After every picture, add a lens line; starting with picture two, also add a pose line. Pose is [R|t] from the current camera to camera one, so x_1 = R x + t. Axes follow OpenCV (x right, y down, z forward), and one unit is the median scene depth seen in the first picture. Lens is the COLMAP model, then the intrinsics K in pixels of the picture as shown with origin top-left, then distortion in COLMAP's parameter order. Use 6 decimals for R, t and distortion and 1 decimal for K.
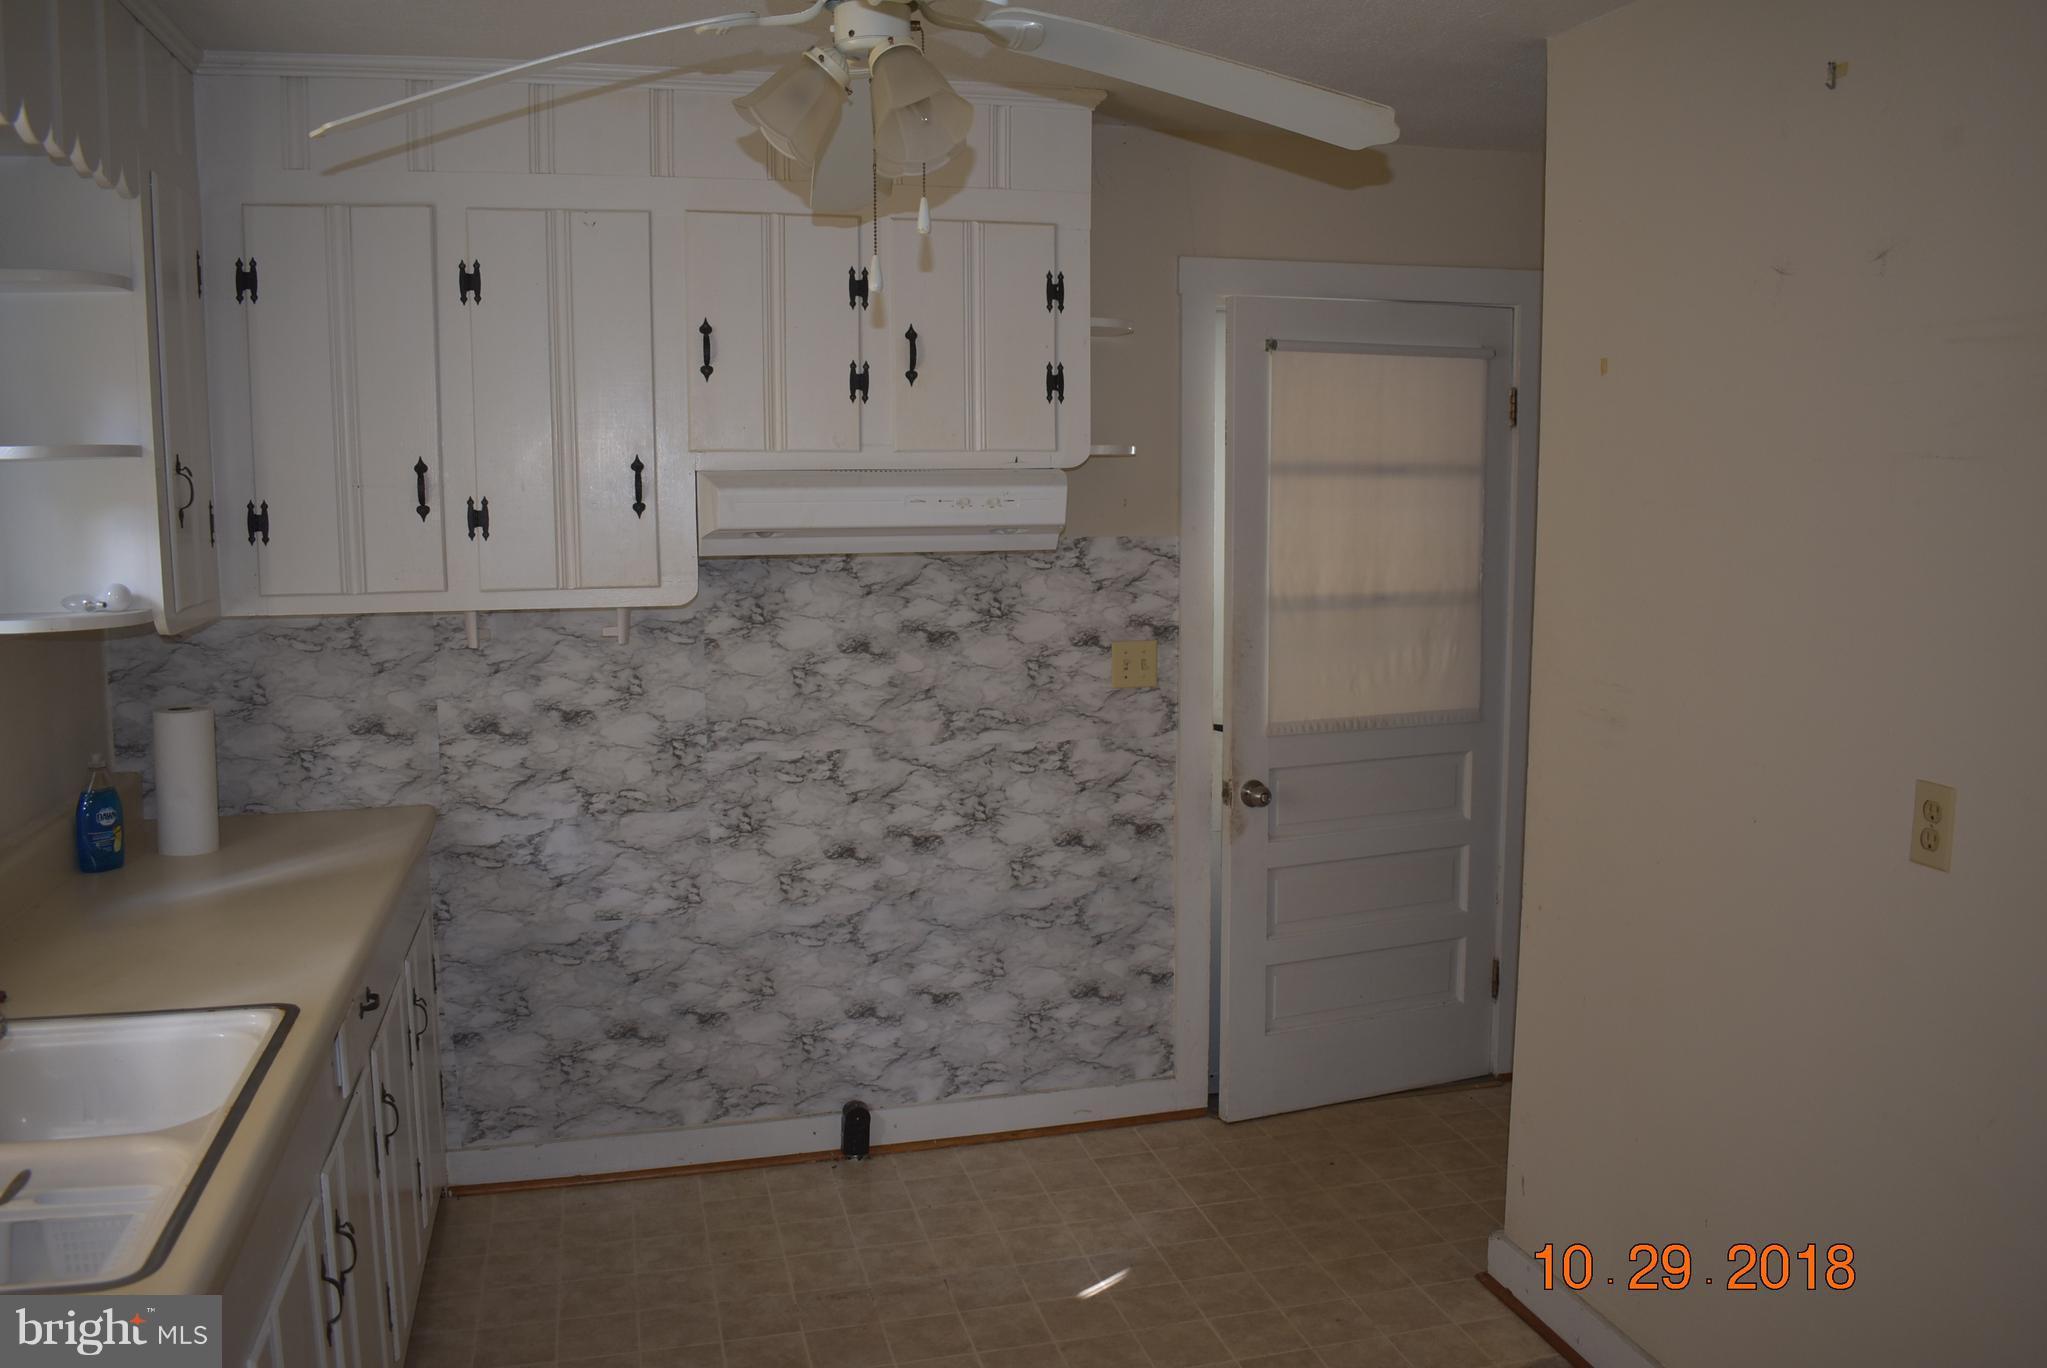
lens RADIAL K [[1641.7, 0, 1023.5], [0, 1641.7, 684.0], [0, 0, 1]] dist [-0.074050, 0.003532]
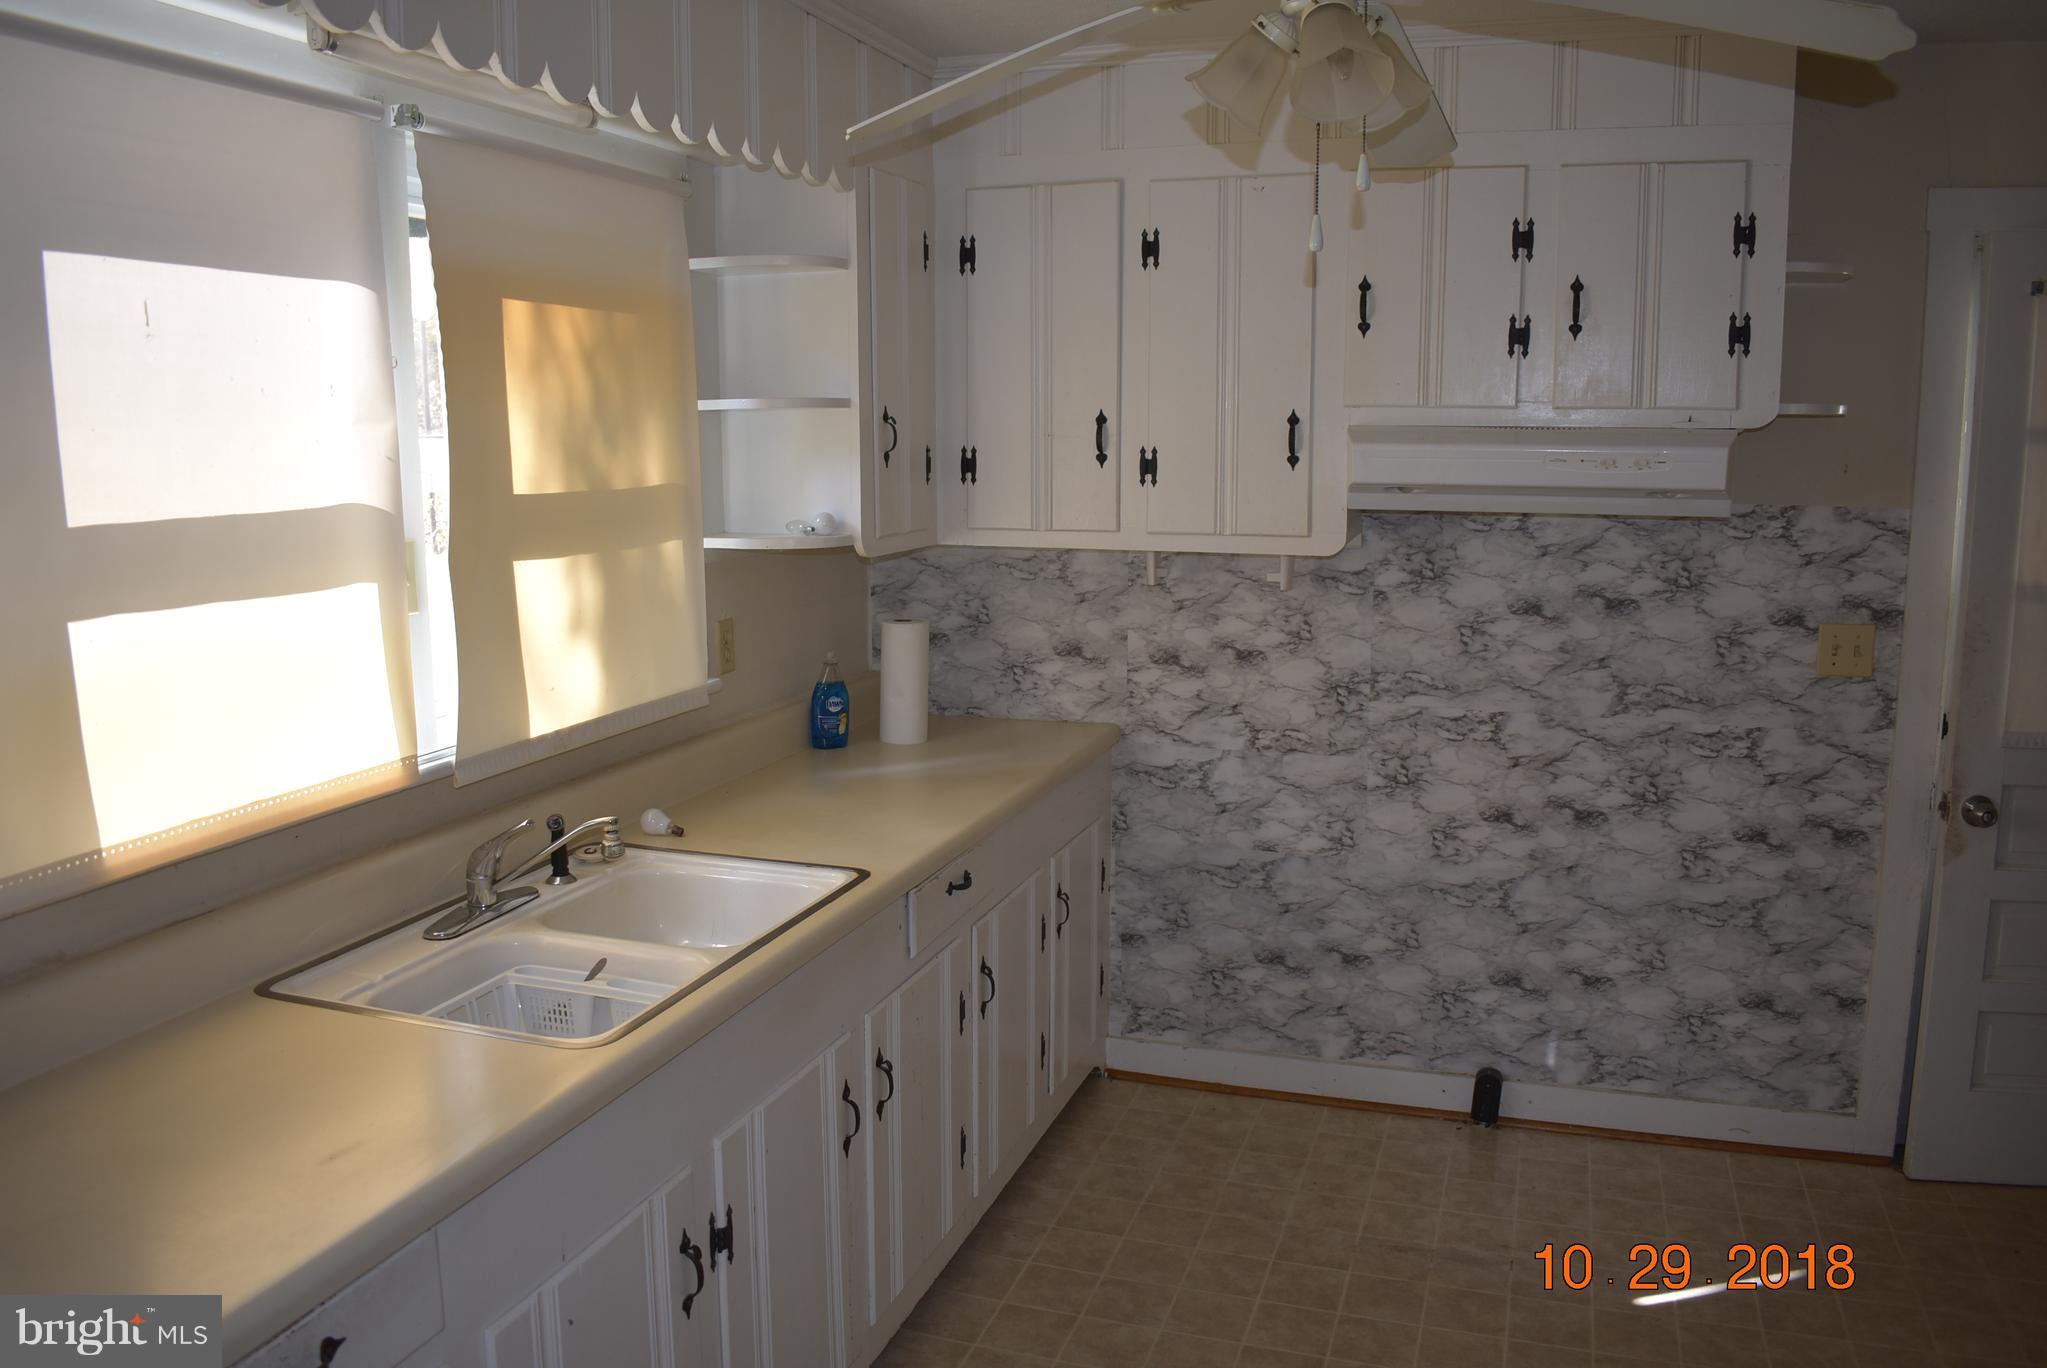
lens RADIAL K [[1611.7, 0, 1022.0], [0, 1611.7, 677.7], [0, 0, 1]] dist [-0.078797, 0.006717]
pose [[0.841621, 0.089585, -0.532587, 0.155577], [-0.074257, 0.995976, 0.050184, -0.007237], [0.534939, -0.002688, 0.844886, 0.036271]]
